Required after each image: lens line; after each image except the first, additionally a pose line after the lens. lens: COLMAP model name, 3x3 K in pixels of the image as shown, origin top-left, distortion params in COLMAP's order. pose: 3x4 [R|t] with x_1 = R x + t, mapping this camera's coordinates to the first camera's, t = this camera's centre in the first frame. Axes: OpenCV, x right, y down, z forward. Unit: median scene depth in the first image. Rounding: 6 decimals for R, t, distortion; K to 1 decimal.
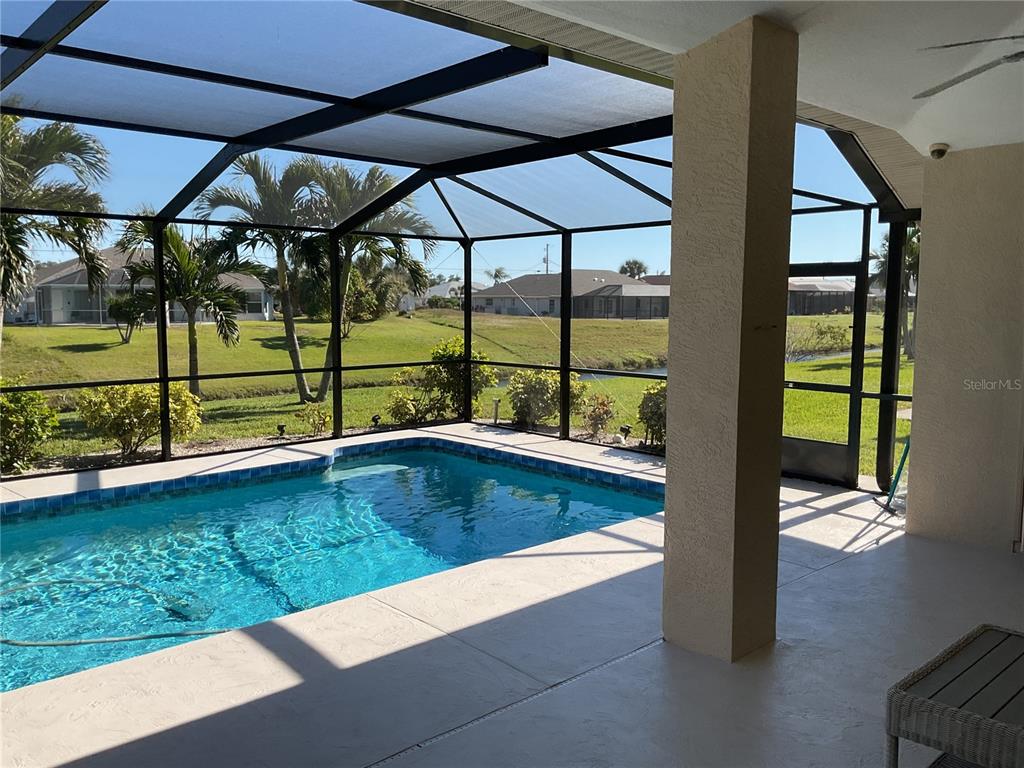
lens RADIAL K [[849.1, 0, 508.0], [0, 849.1, 381.3], [0, 0, 1]] dist [0.084347, -0.151902]
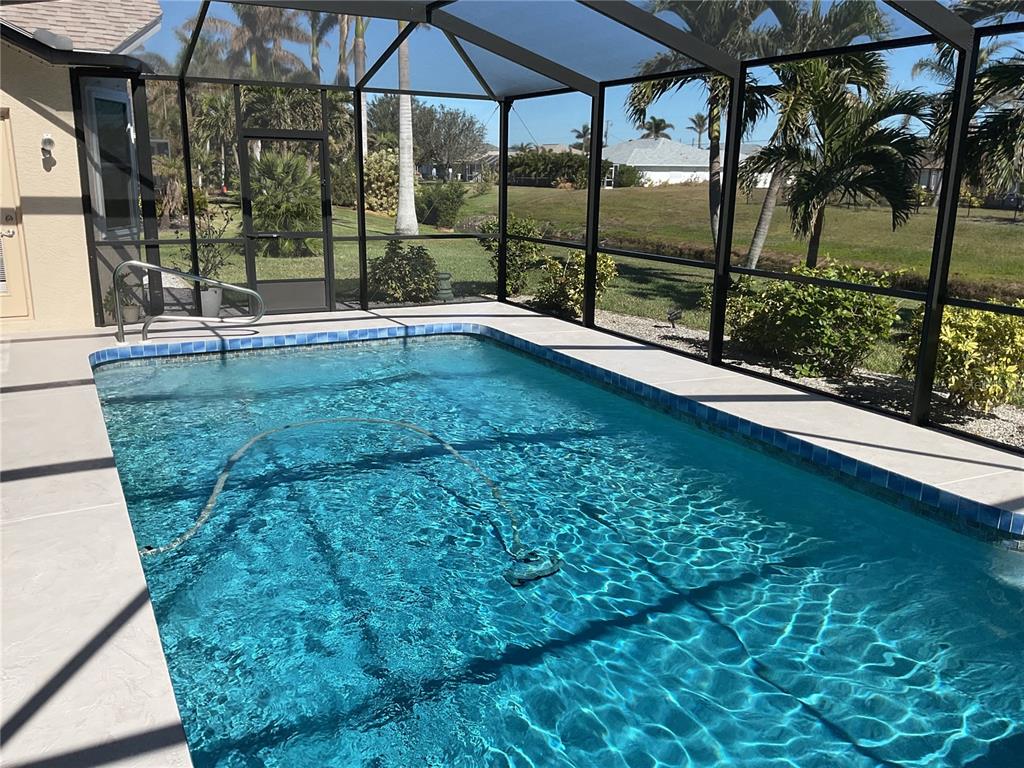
lens RADIAL K [[849.1, 0, 494.4], [0, 849.1, 384.9], [0, 0, 1]] dist [0.084347, -0.151902]
pose [[-0.255322, 0.230915, -0.938876, 0.279144], [-0.109895, 0.957837, 0.265464, -0.071053], [0.960590, 0.170956, -0.219181, 0.824181]]
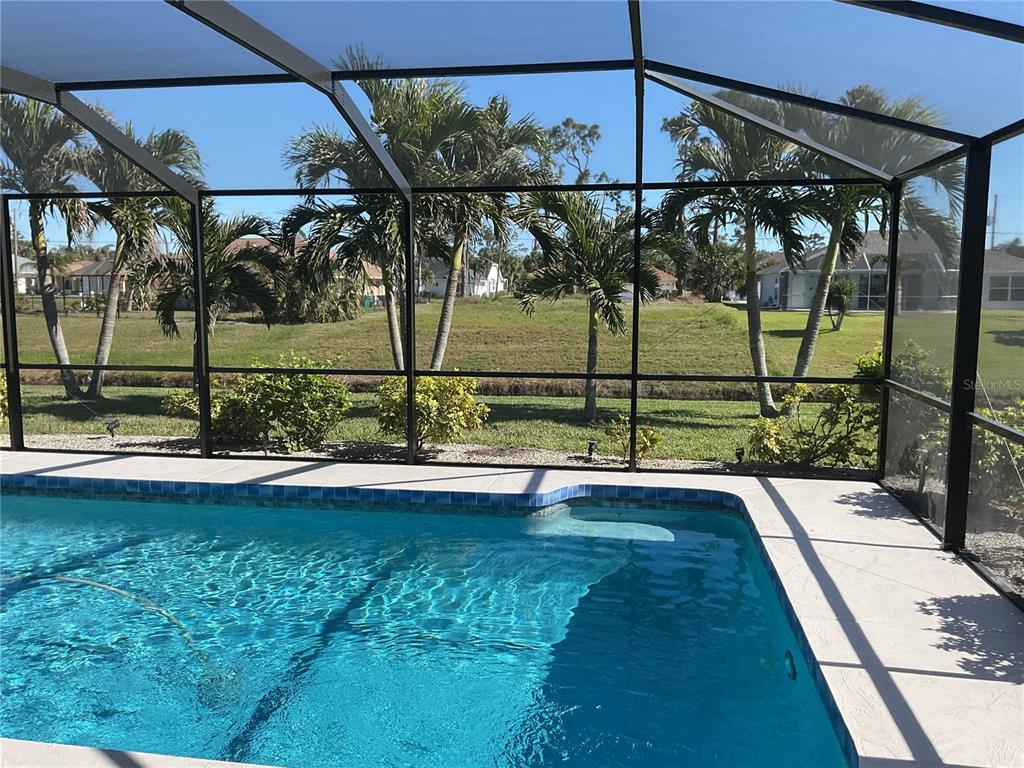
lens RADIAL K [[849.1, 0, 514.3], [0, 849.1, 384.9], [0, 0, 1]] dist [0.084347, -0.151902]
pose [[0.619108, 0.092258, -0.779868, 0.337316], [-0.076626, 0.995433, 0.056928, -0.045557], [0.781558, 0.024514, 0.623350, 0.531255]]
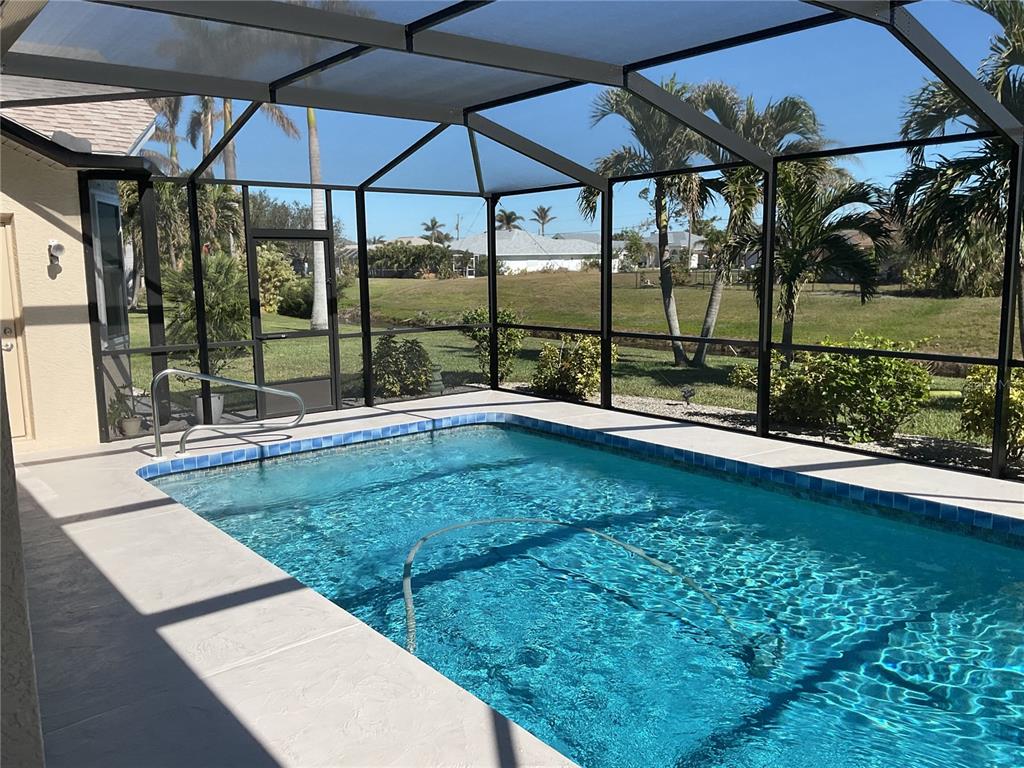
lens RADIAL K [[849.1, 0, 503.4], [0, 849.1, 380.7], [0, 0, 1]] dist [0.084347, -0.151902]
pose [[-0.073012, 0.138762, -0.987631, 0.310972], [-0.081034, 0.986174, 0.144548, -0.053354], [0.994034, 0.090586, -0.060759, 0.628684]]
